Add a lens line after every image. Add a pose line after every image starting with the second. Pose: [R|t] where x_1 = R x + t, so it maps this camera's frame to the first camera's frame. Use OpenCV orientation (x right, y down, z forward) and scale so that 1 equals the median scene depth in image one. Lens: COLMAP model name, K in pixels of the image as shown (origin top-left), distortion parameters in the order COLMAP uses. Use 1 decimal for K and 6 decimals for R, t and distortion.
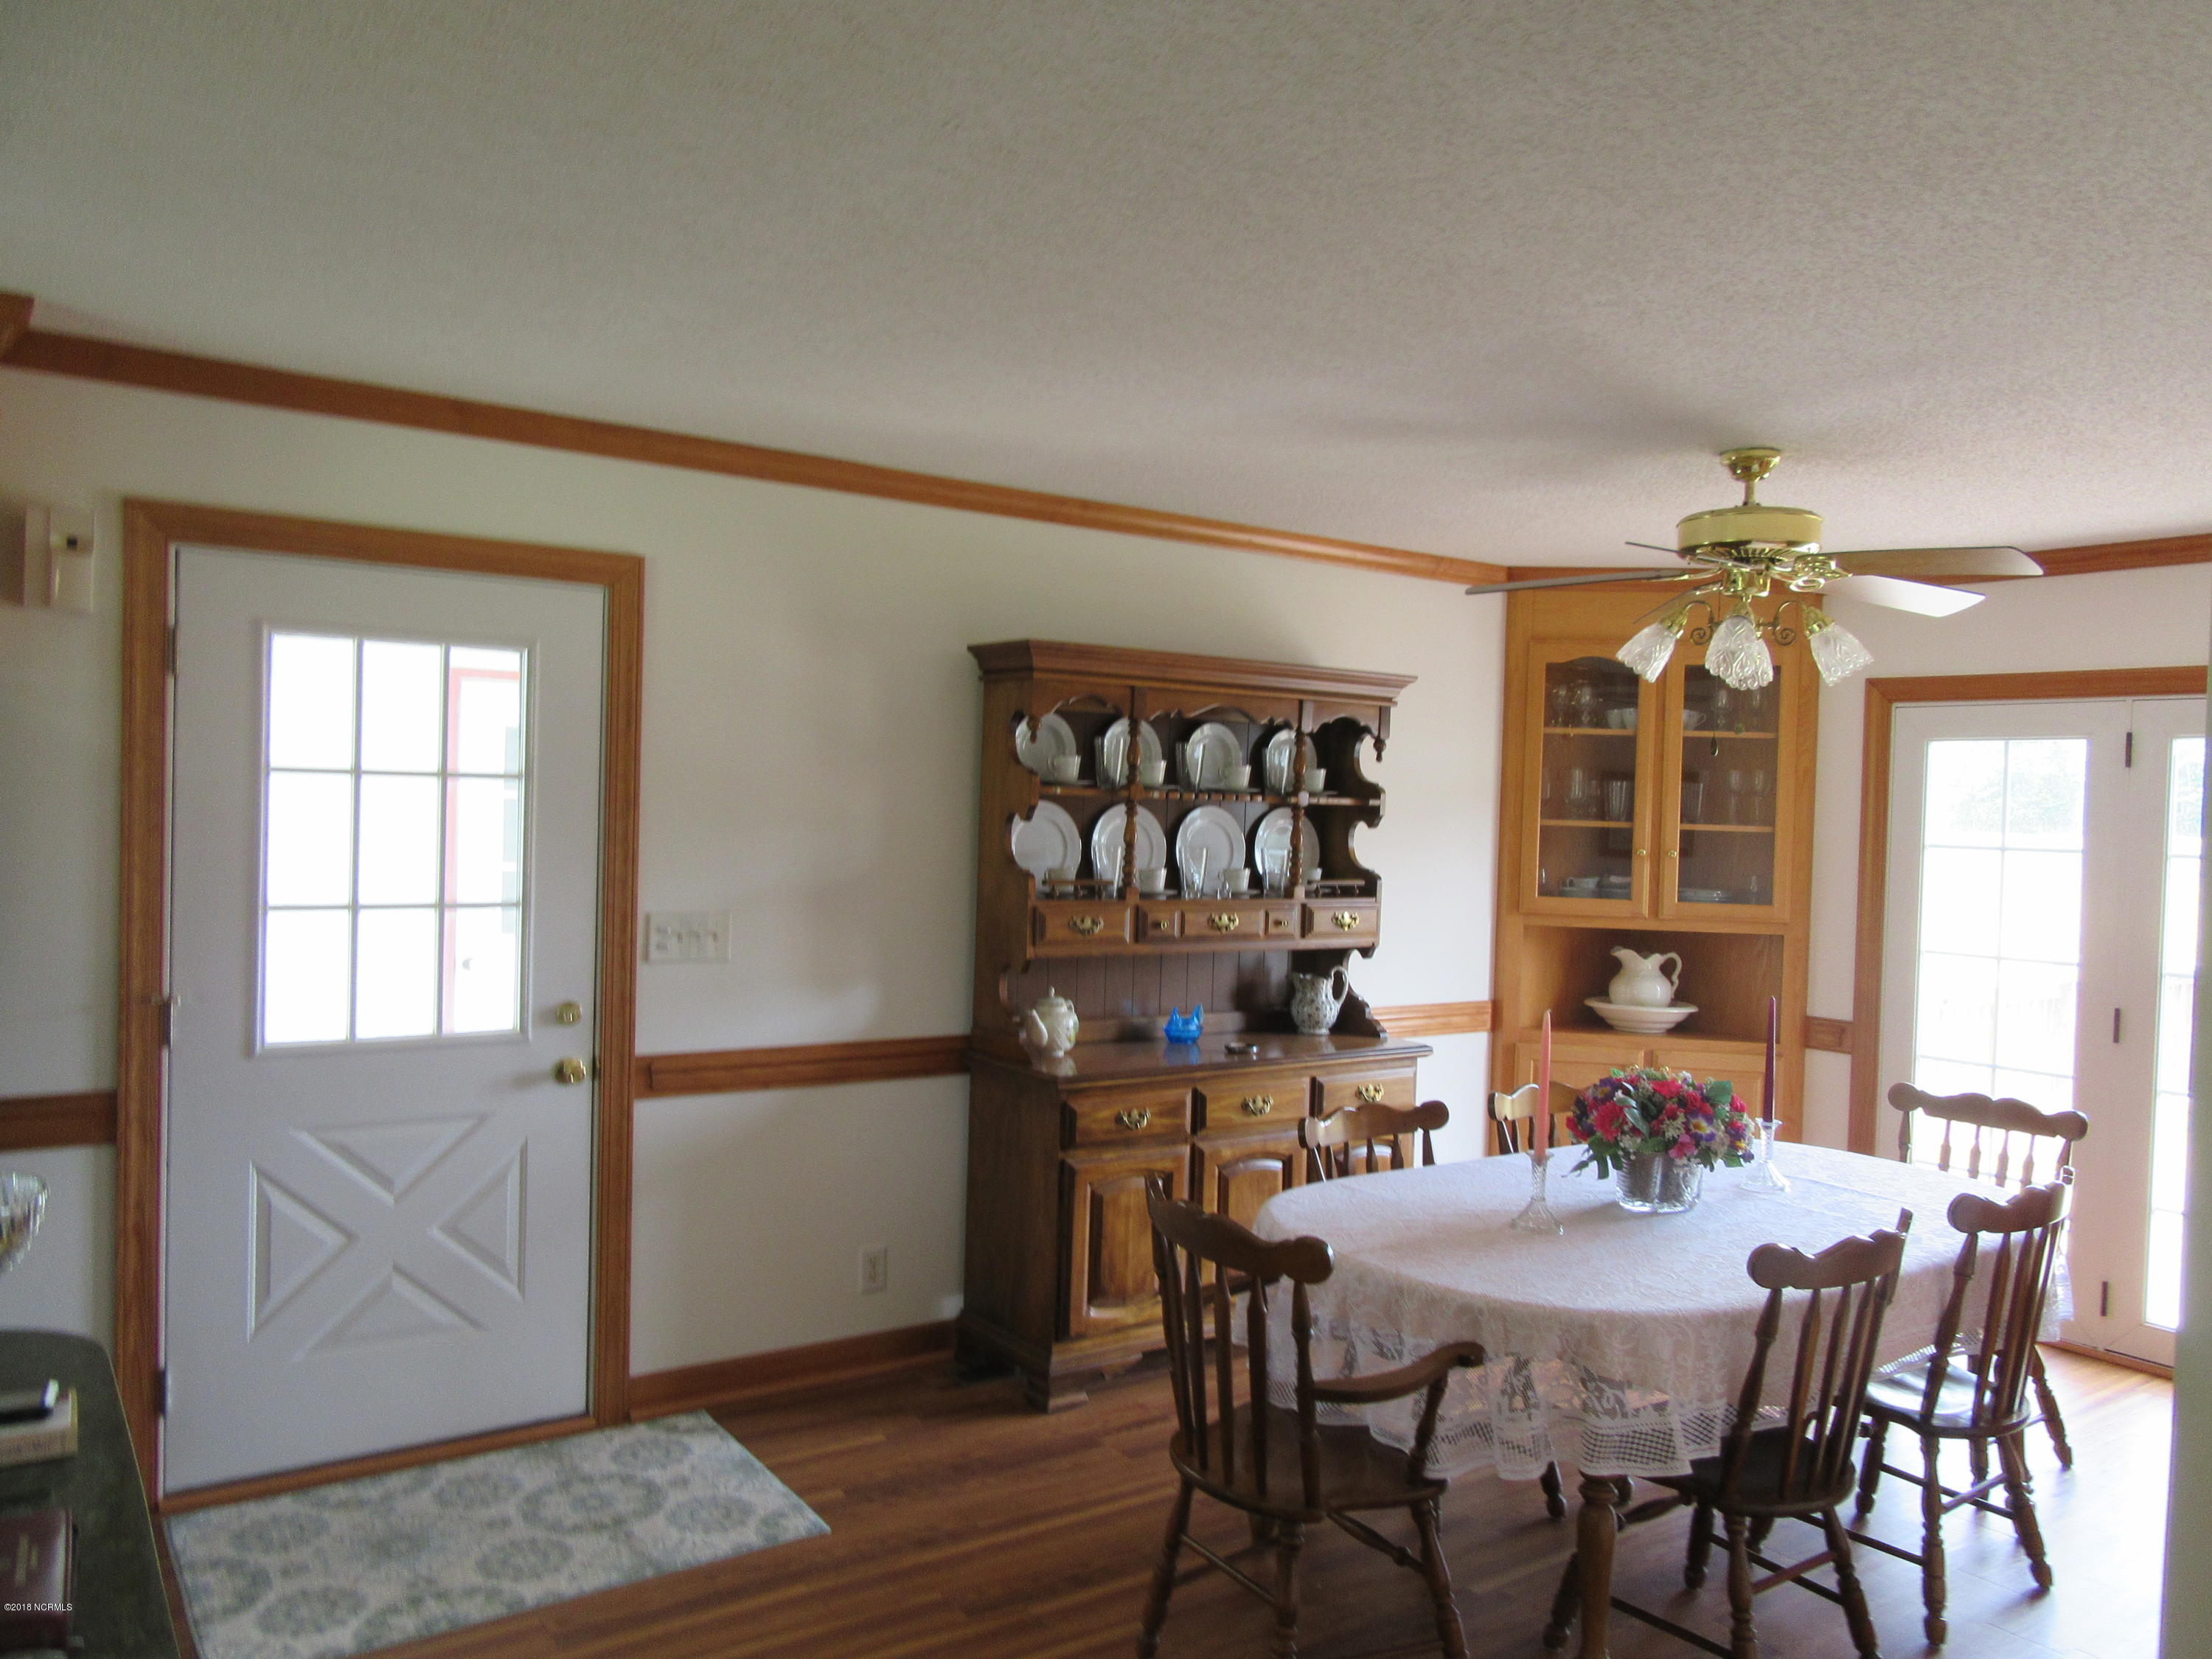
lens RADIAL K [[1633.1, 0, 1116.8], [0, 1633.1, 845.4], [0, 0, 1]] dist [-0.005147, 0.007163]
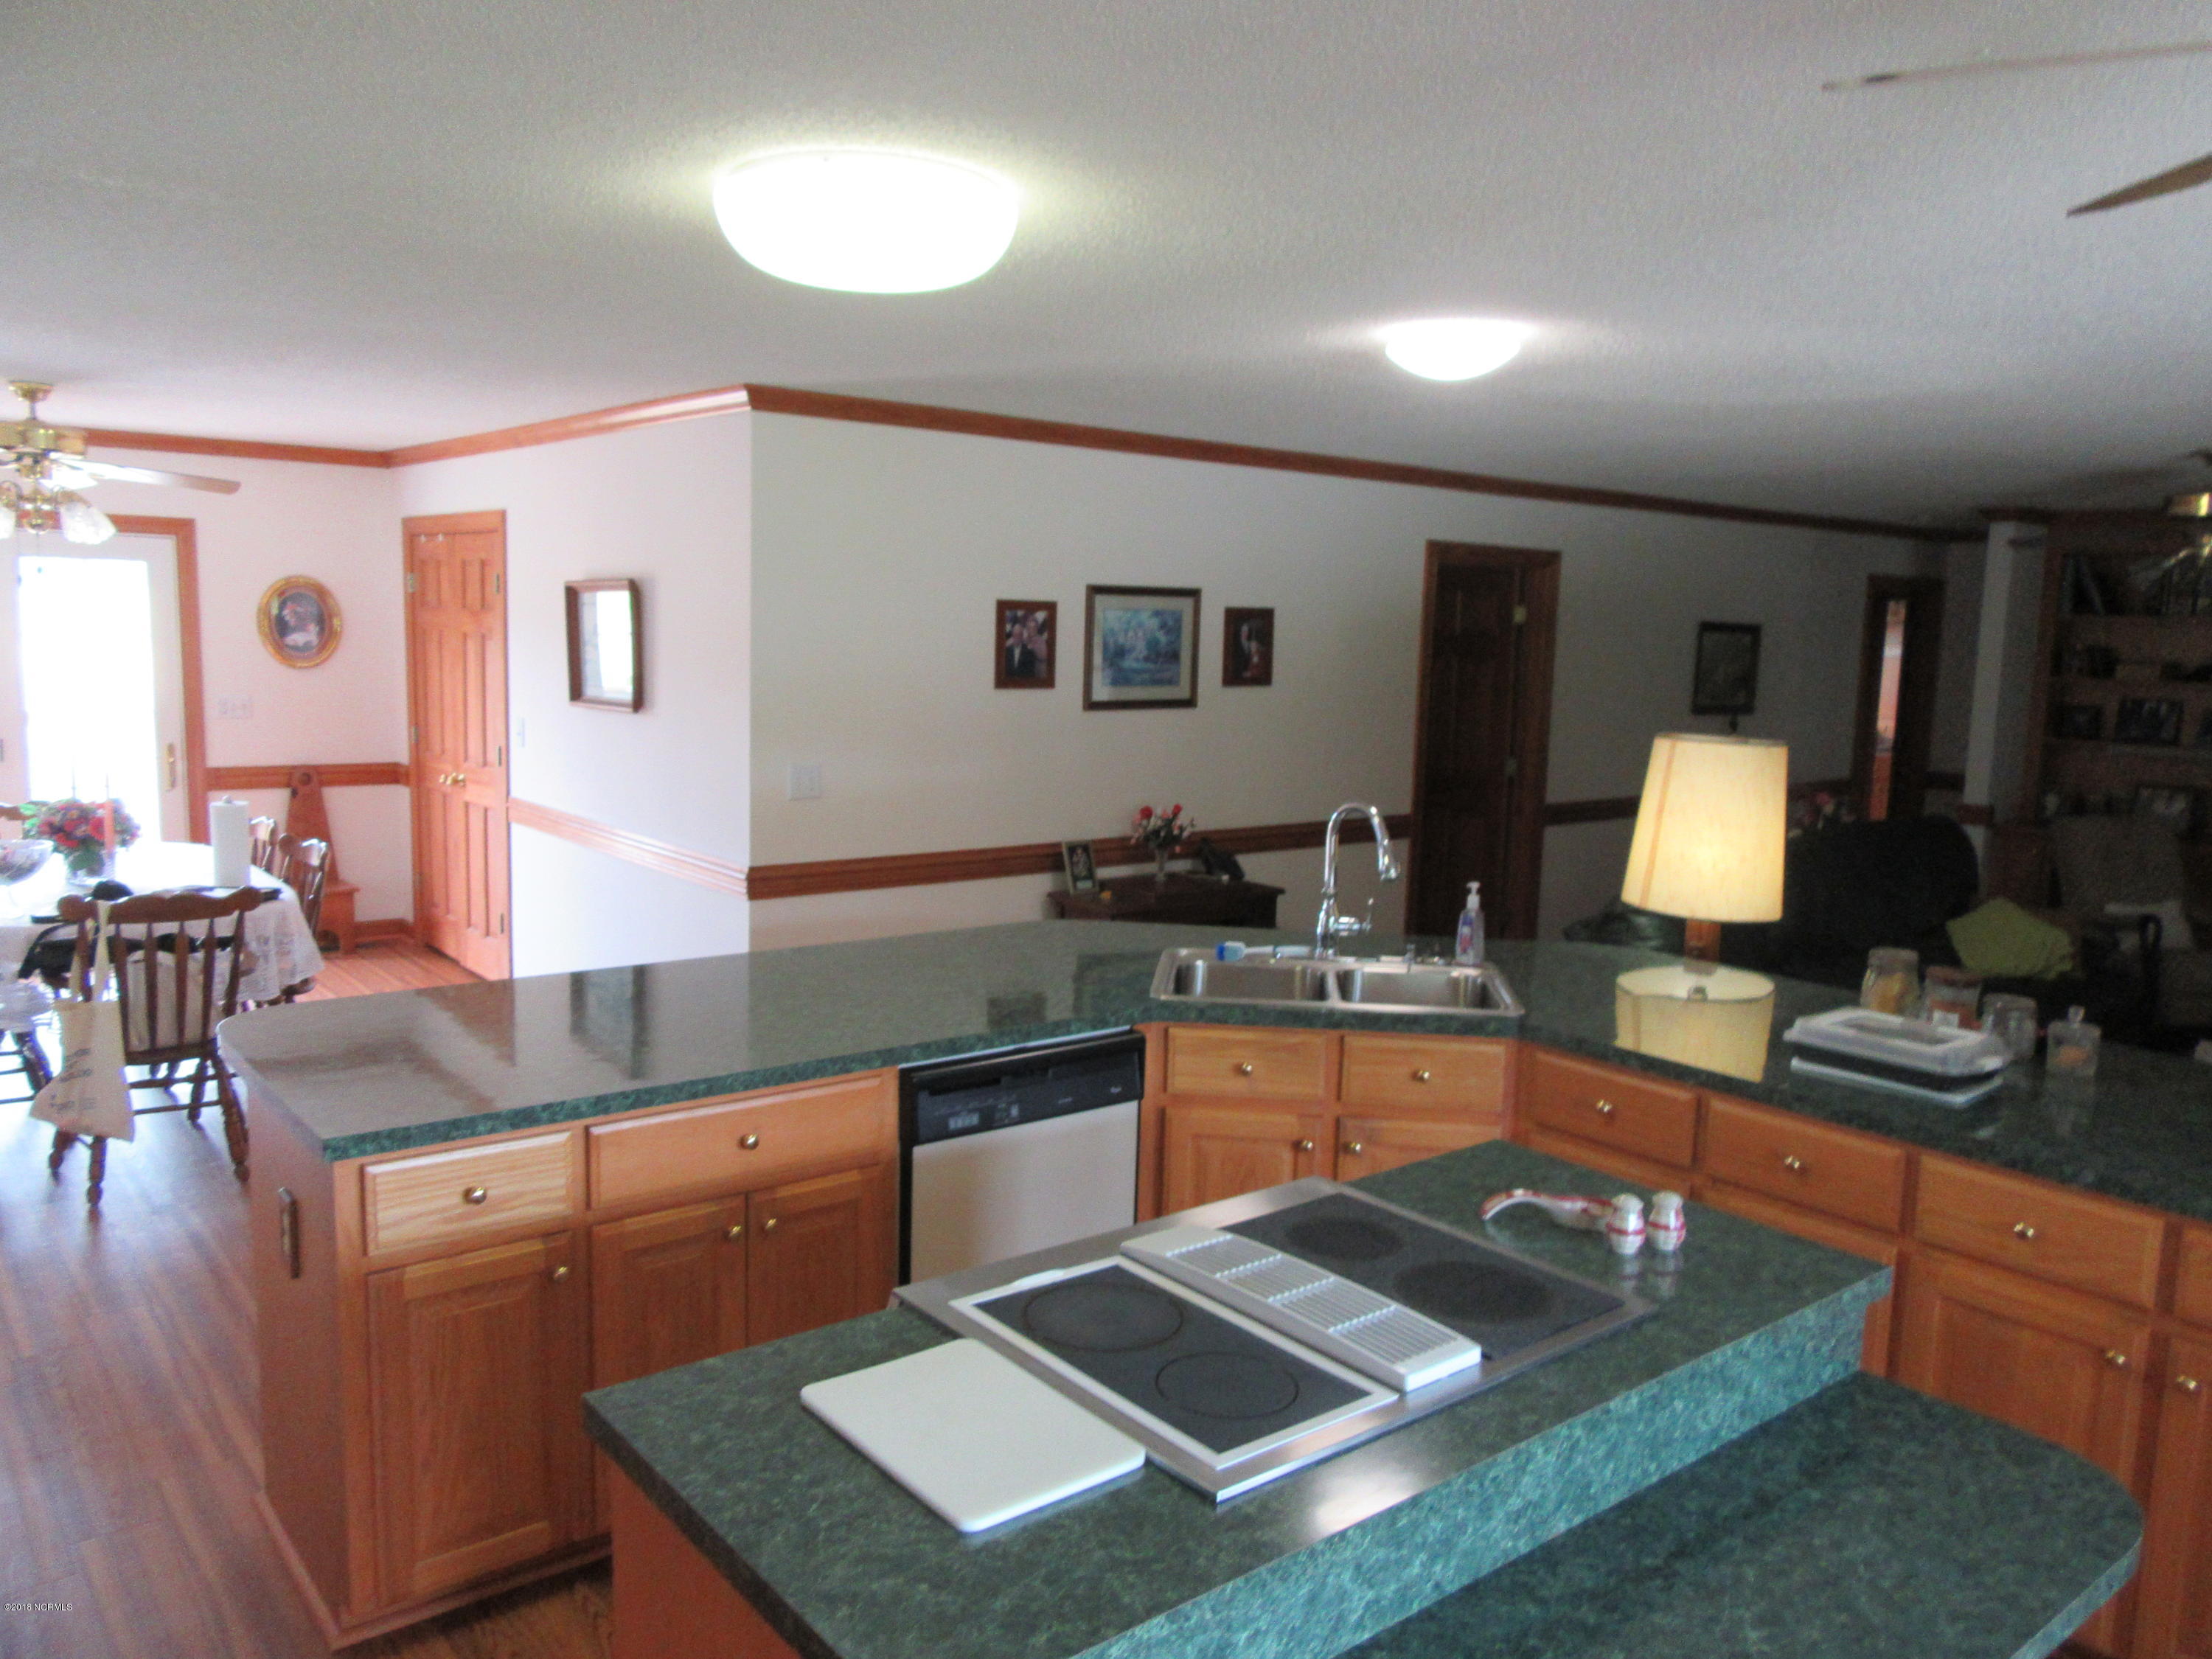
lens RADIAL K [[1633.1, 0, 1109.6], [0, 1633.1, 850.5], [0, 0, 1]] dist [-0.005147, 0.007163]
pose [[-0.066540, -0.174710, 0.982369, -1.029078], [-0.006202, 0.984604, 0.174688, -0.073107], [-0.997764, 0.005531, -0.066599, 0.099660]]
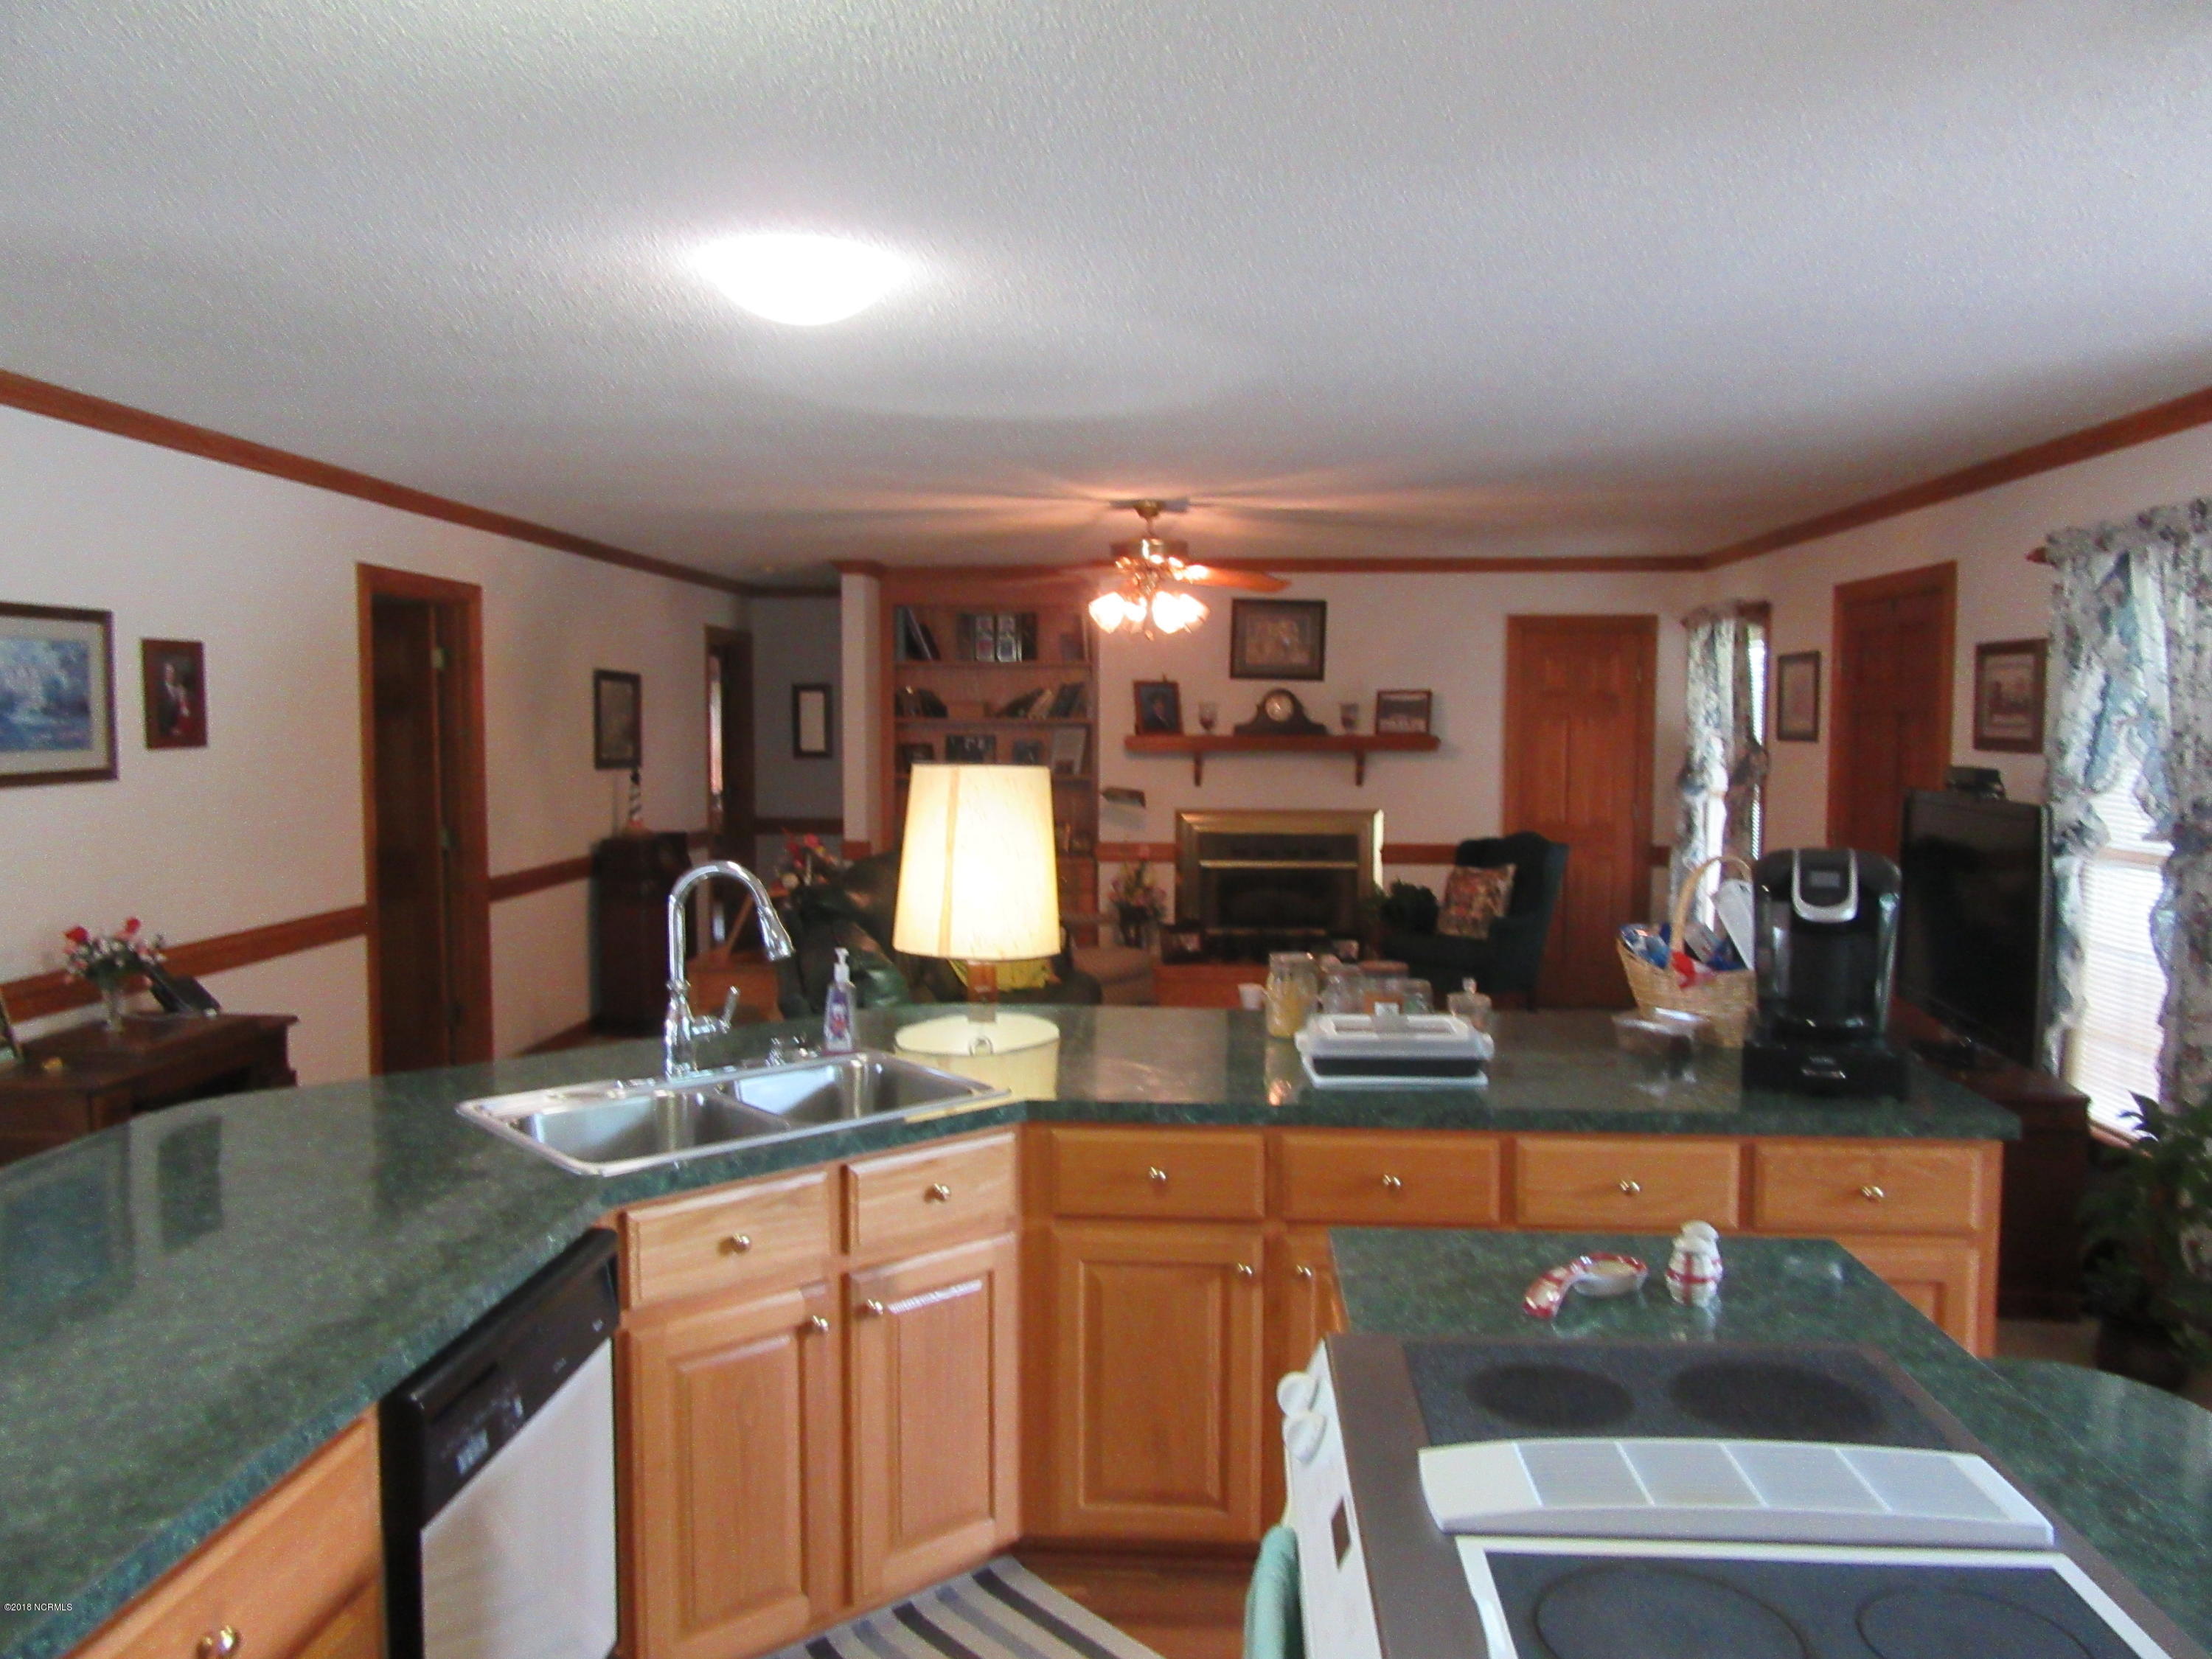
lens RADIAL K [[1633.1, 0, 1102.8], [0, 1633.1, 840.6], [0, 0, 1]] dist [-0.005147, 0.007163]
pose [[-0.777518, -0.082570, 0.623417, -0.696661], [-0.013661, 0.993326, 0.114525, -0.032071], [-0.628712, 0.080529, -0.773457, 0.332808]]
